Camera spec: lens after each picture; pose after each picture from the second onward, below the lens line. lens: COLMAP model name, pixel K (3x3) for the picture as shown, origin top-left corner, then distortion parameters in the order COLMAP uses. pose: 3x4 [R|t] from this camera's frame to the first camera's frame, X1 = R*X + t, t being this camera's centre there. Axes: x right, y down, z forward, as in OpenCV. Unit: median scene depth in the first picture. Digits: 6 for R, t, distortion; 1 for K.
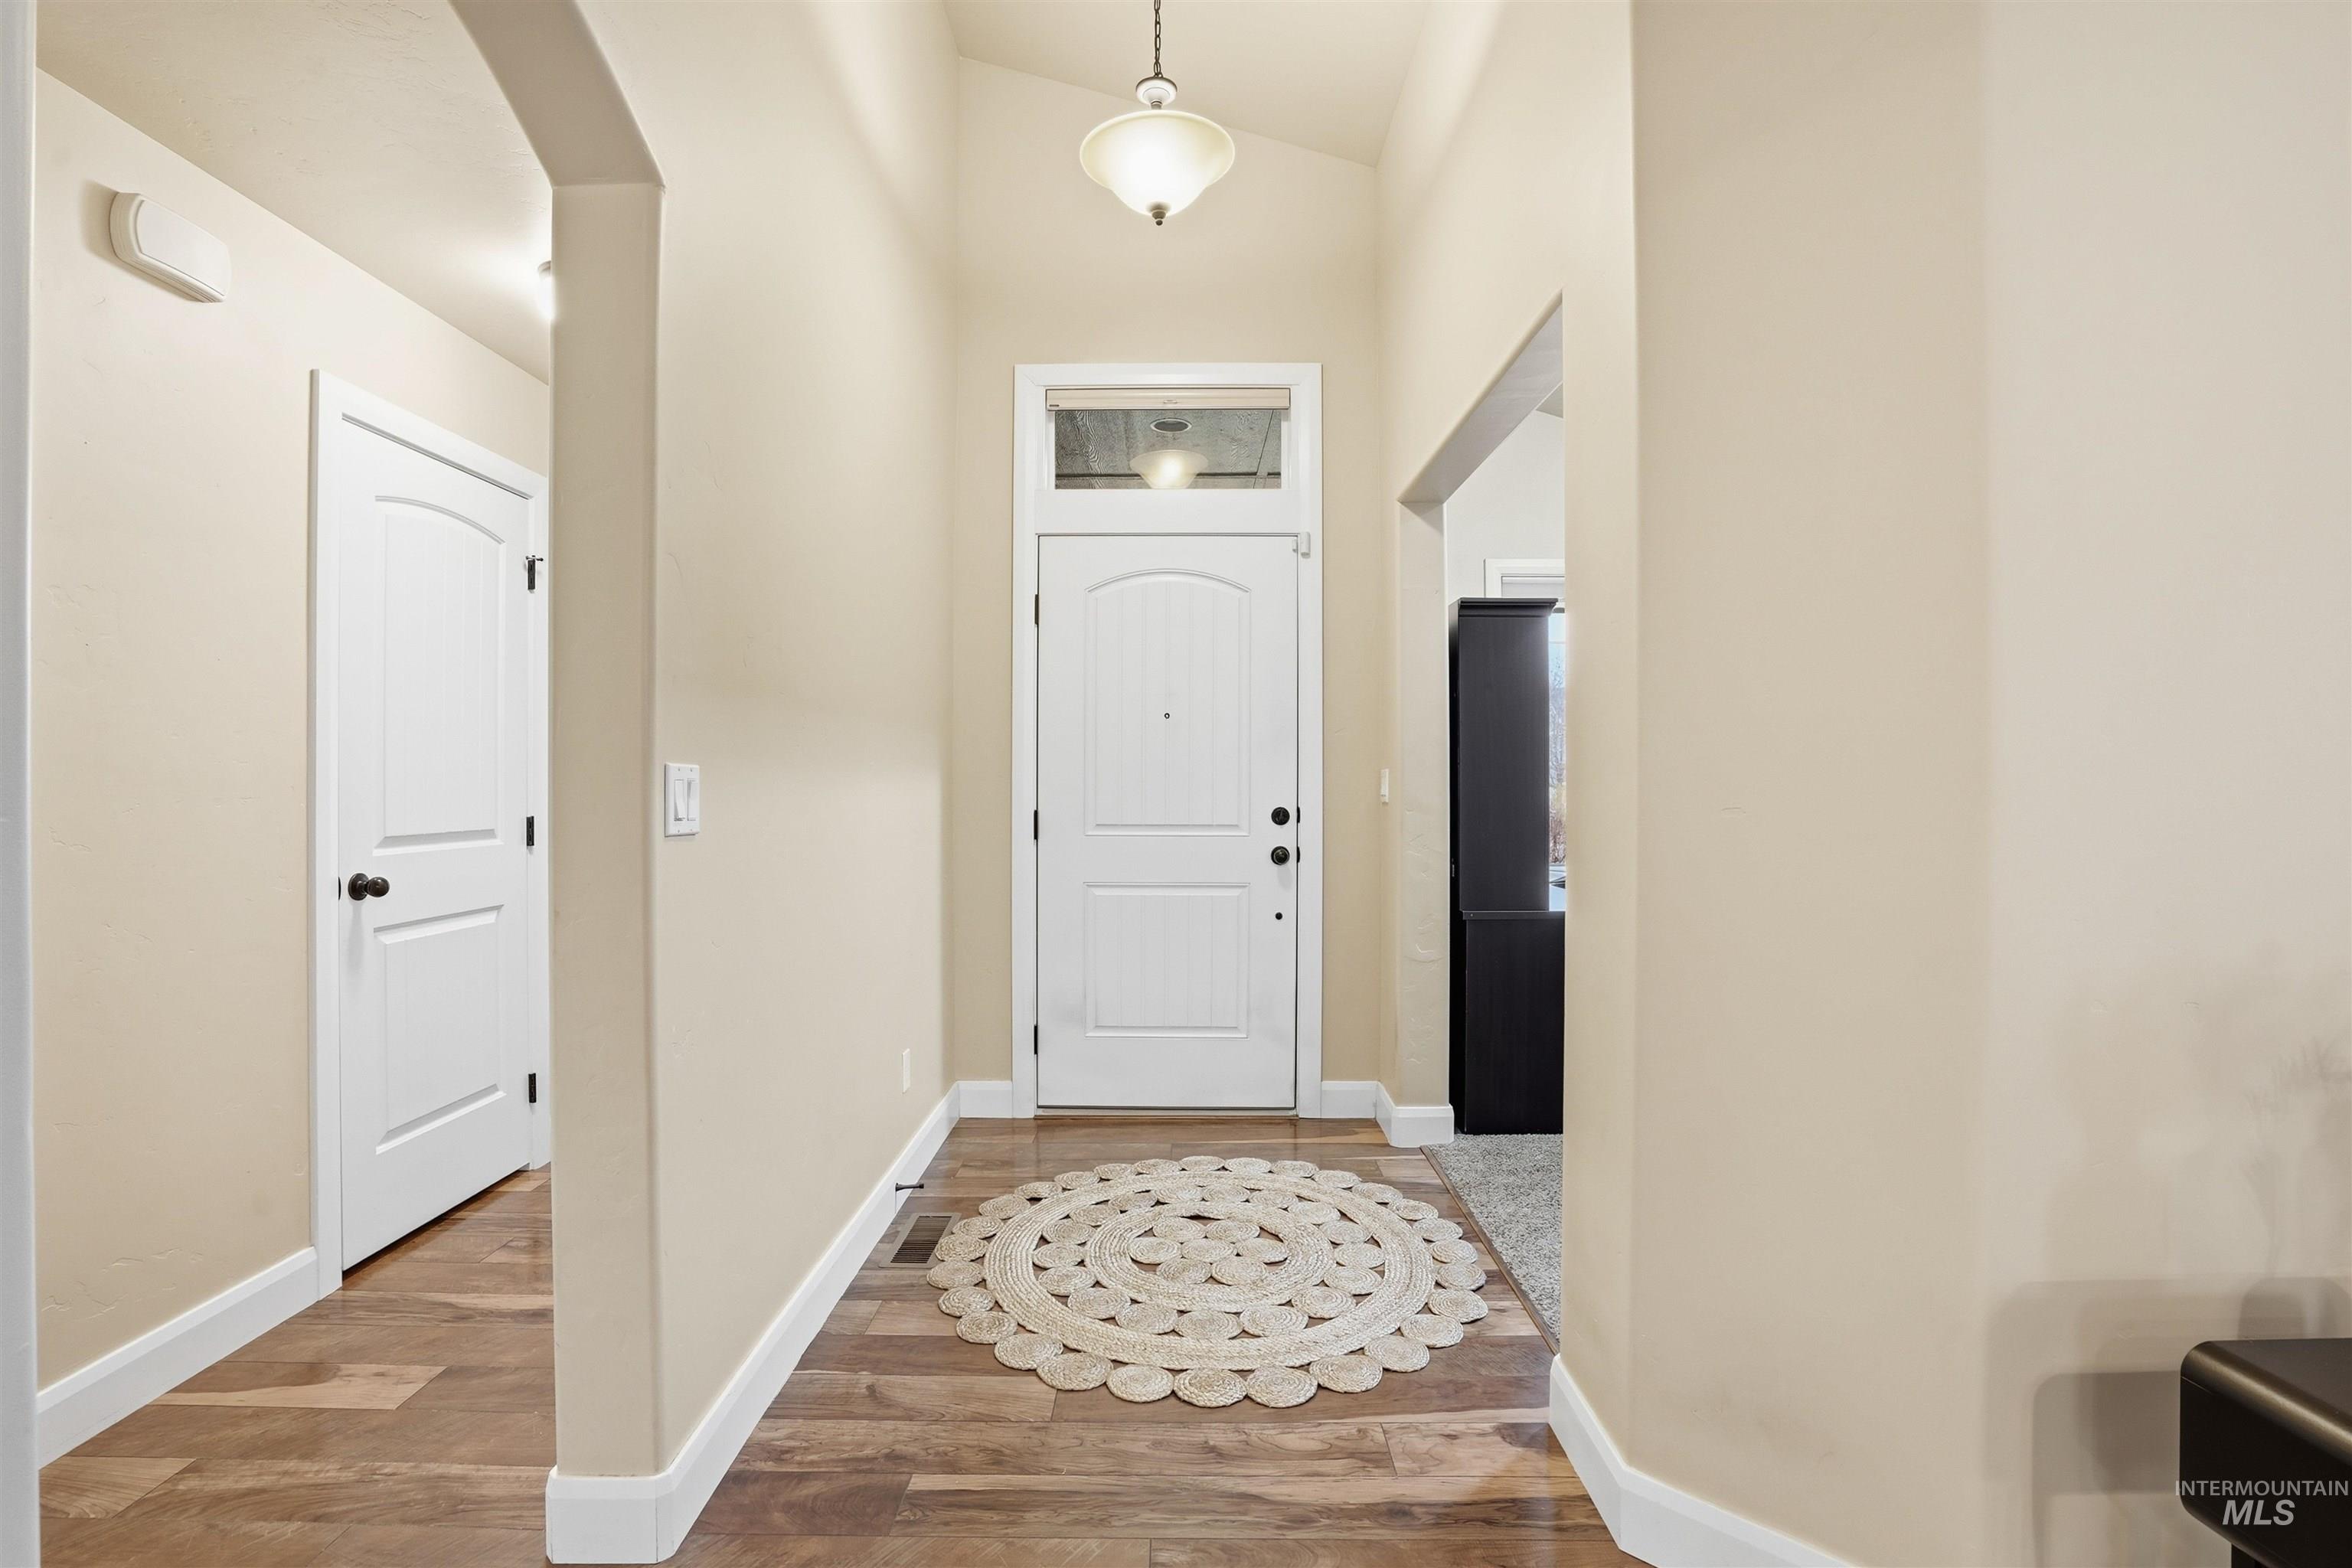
lens RADIAL K [[1144.1, 0, 1174.3], [0, 1144.1, 781.5], [0, 0, 1]] dist [-0.027451, 0.000929]
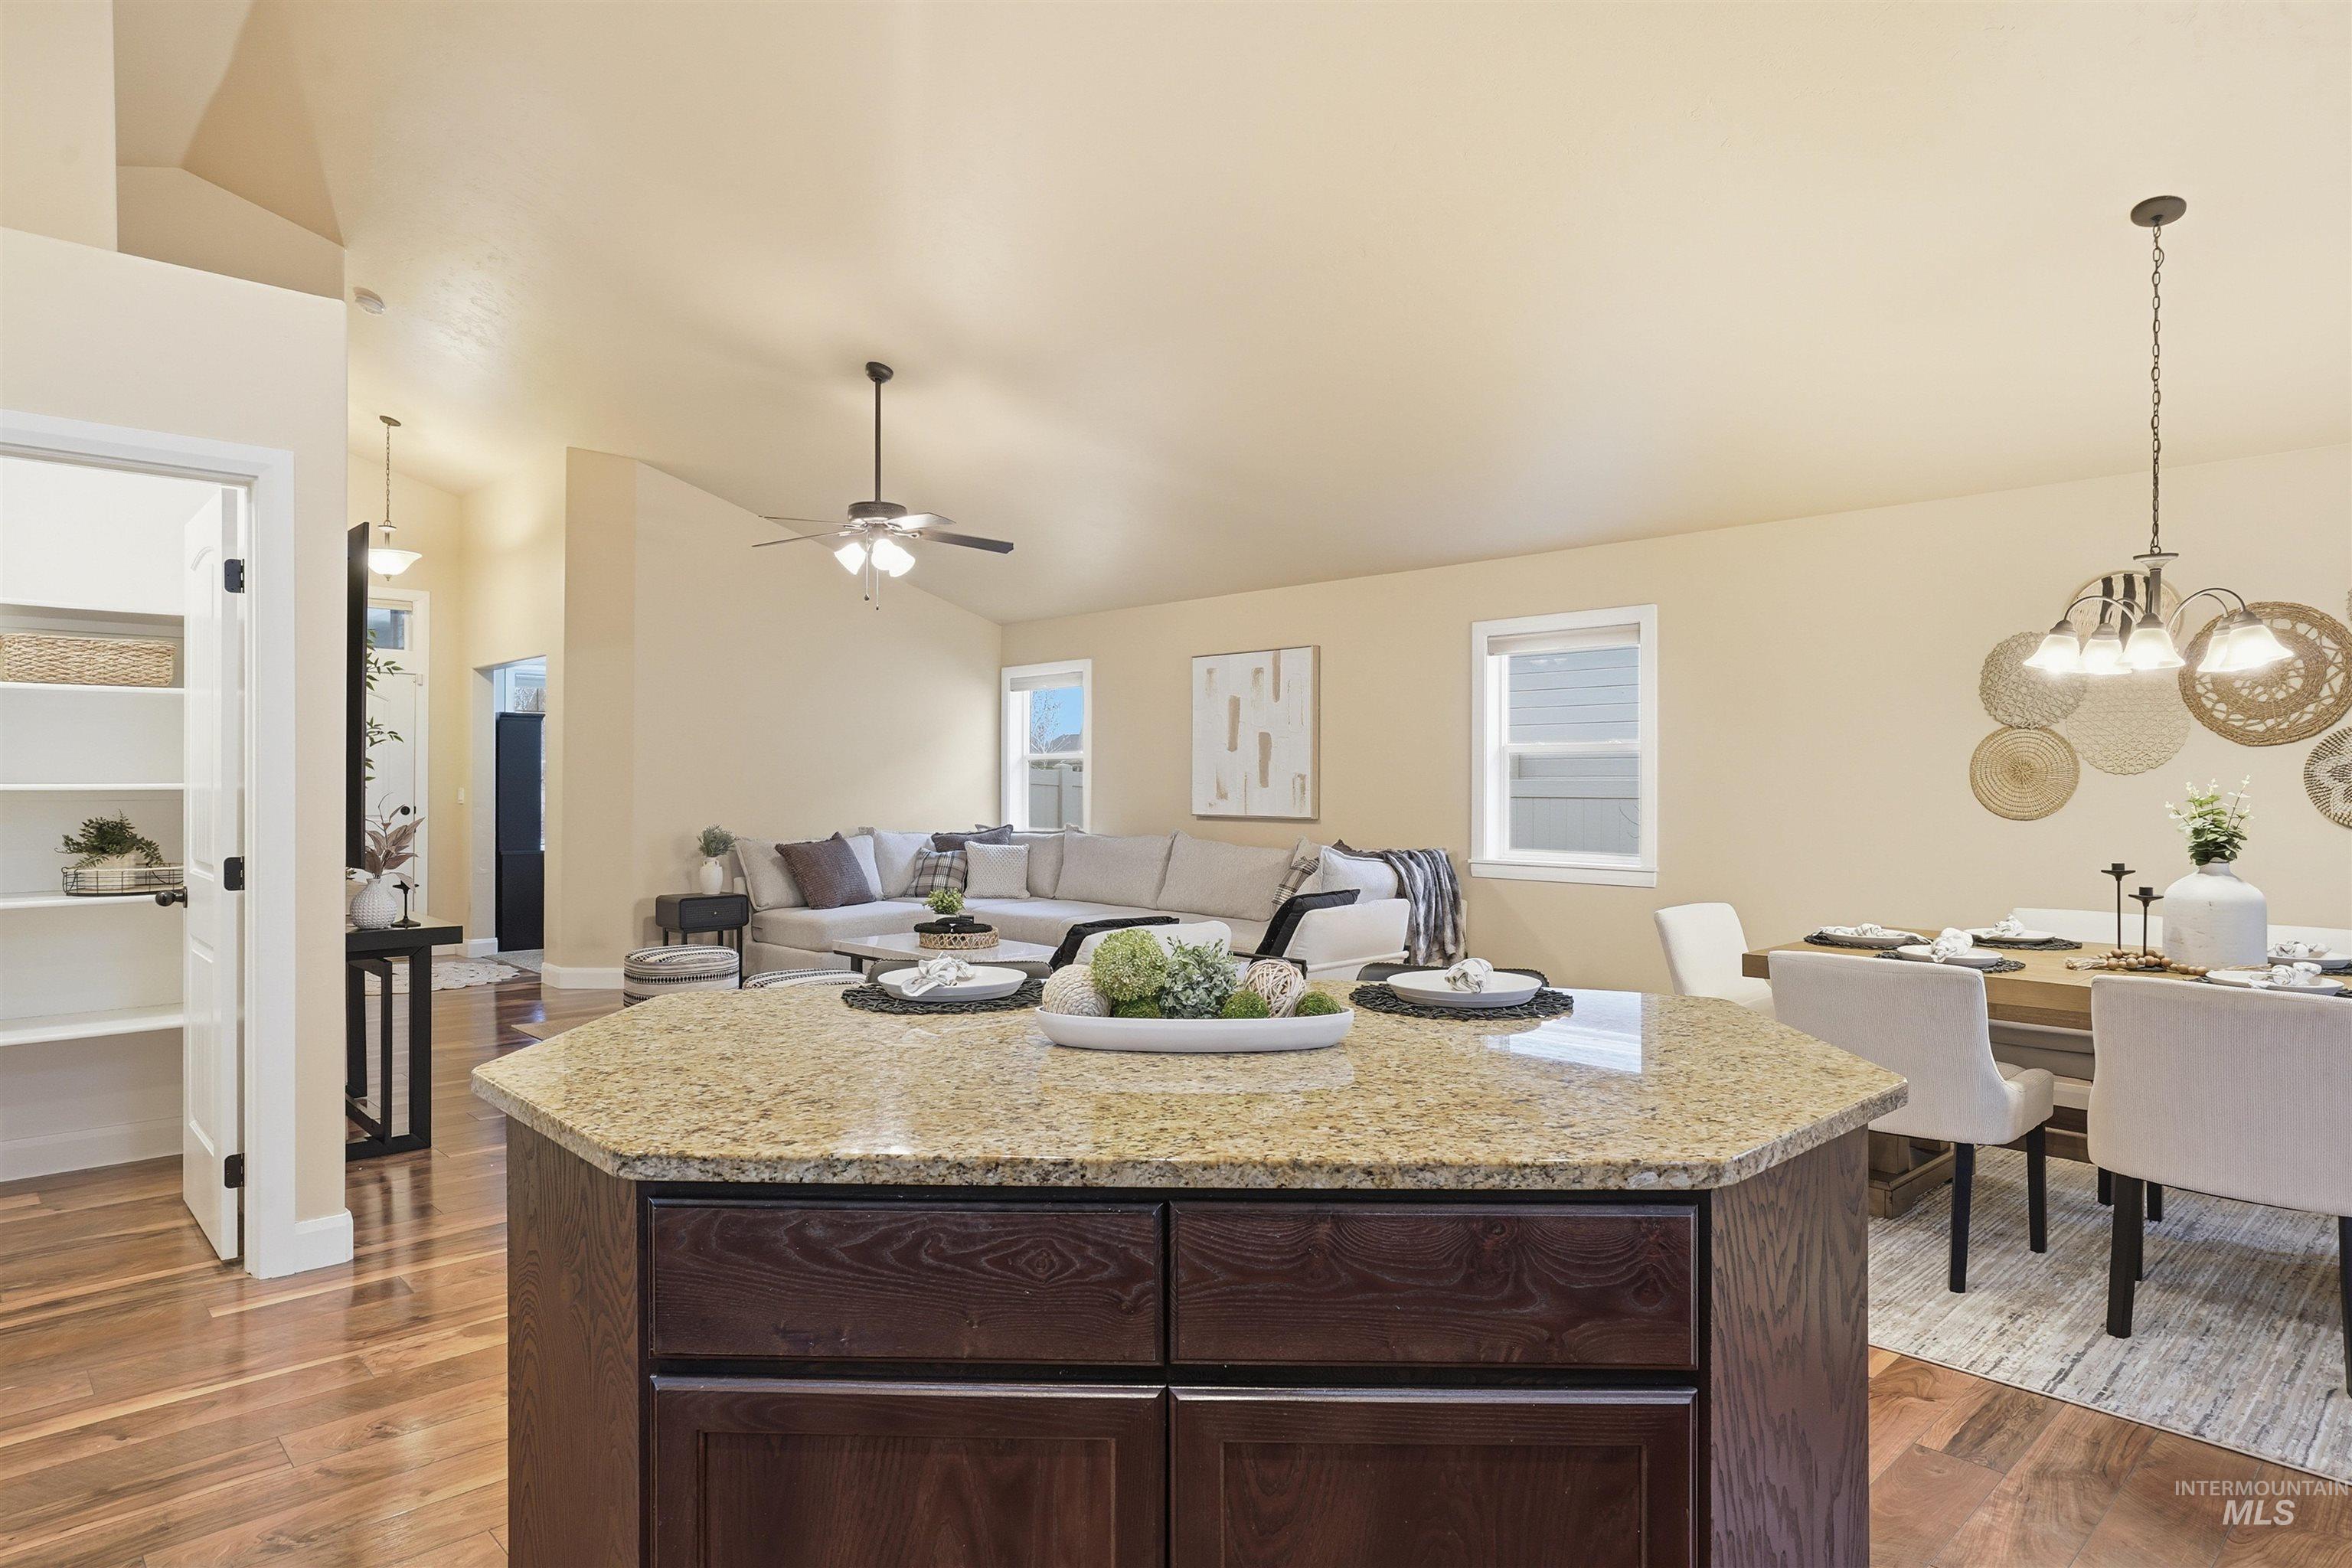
lens RADIAL K [[1348.6, 0, 1170.5], [0, 1348.6, 785.0], [0, 0, 1]] dist [-0.023241, 0.007085]
pose [[0.731851, 0.003168, 0.681458, -0.760716], [-0.004380, 0.999990, 0.000054, -0.029904], [-0.681451, -0.003024, 0.731858, -2.384331]]
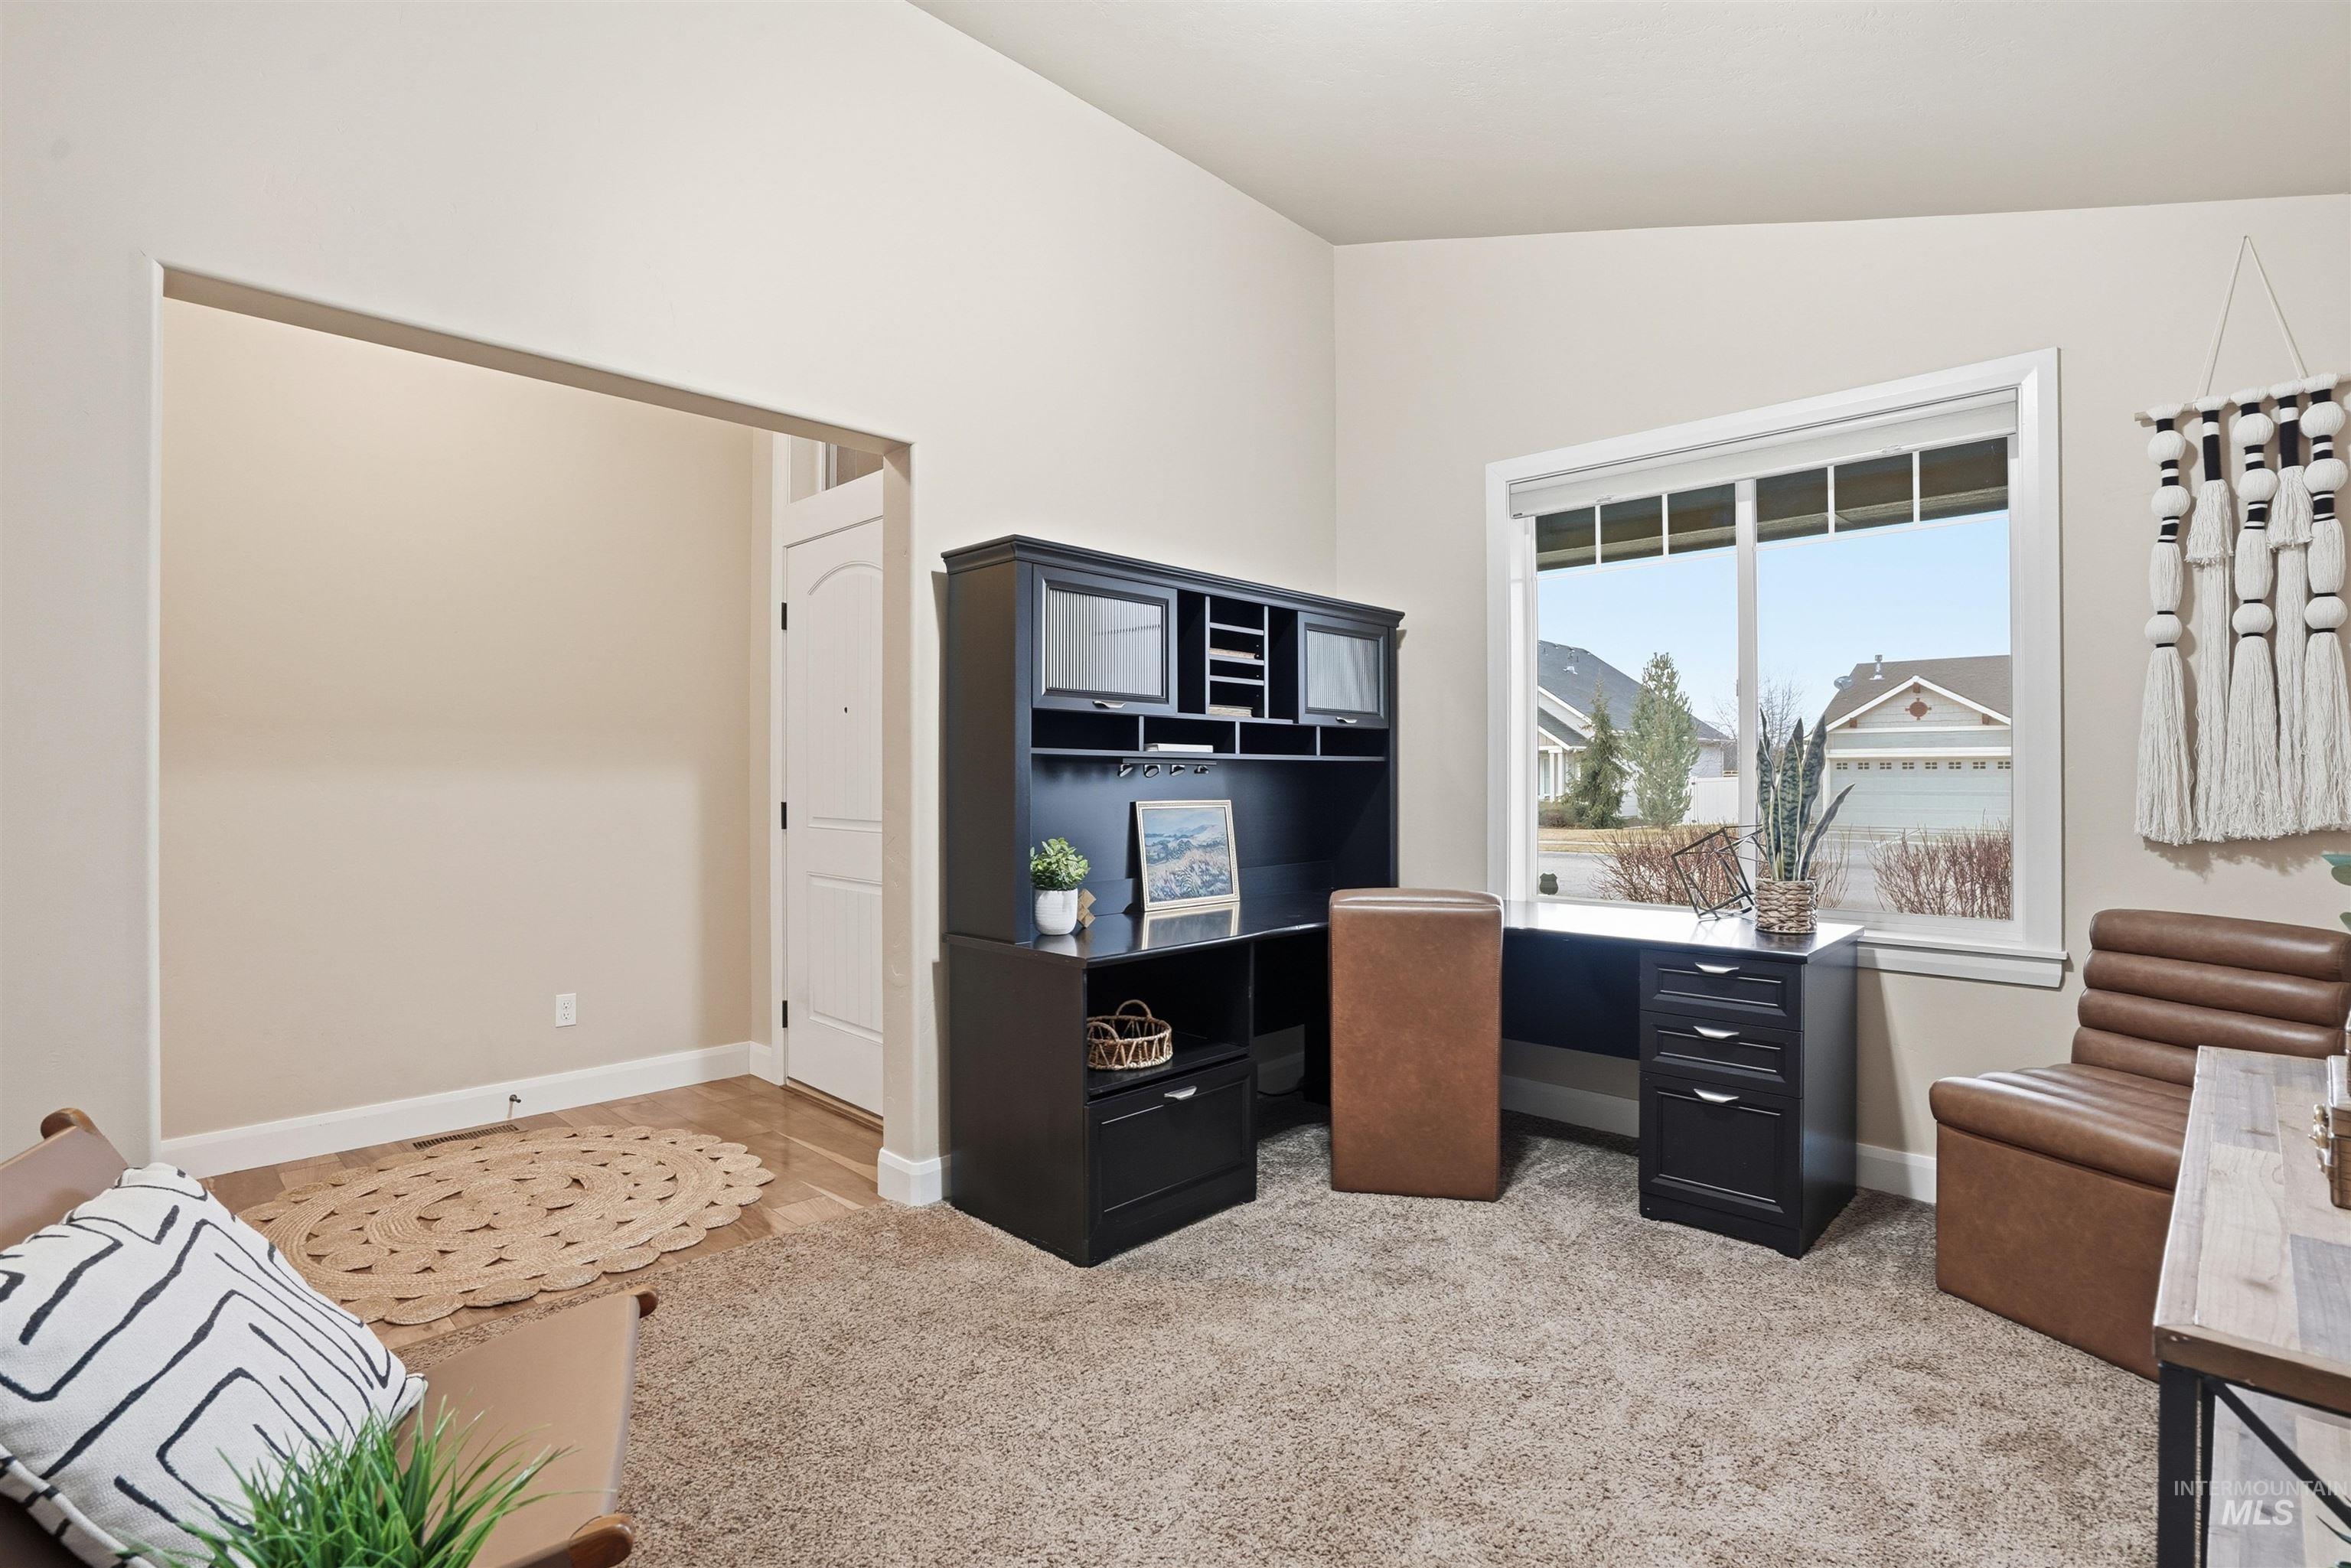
lens RADIAL K [[1143.6, 0, 1173.6], [0, 1143.6, 781.2], [0, 0, 1]] dist [-0.027451, 0.000929]
pose [[0.695456, 0.002967, -0.718563, 1.244580], [0.000611, 0.999989, 0.004720, -0.000087], [0.718569, -0.003722, 0.695446, 0.702683]]
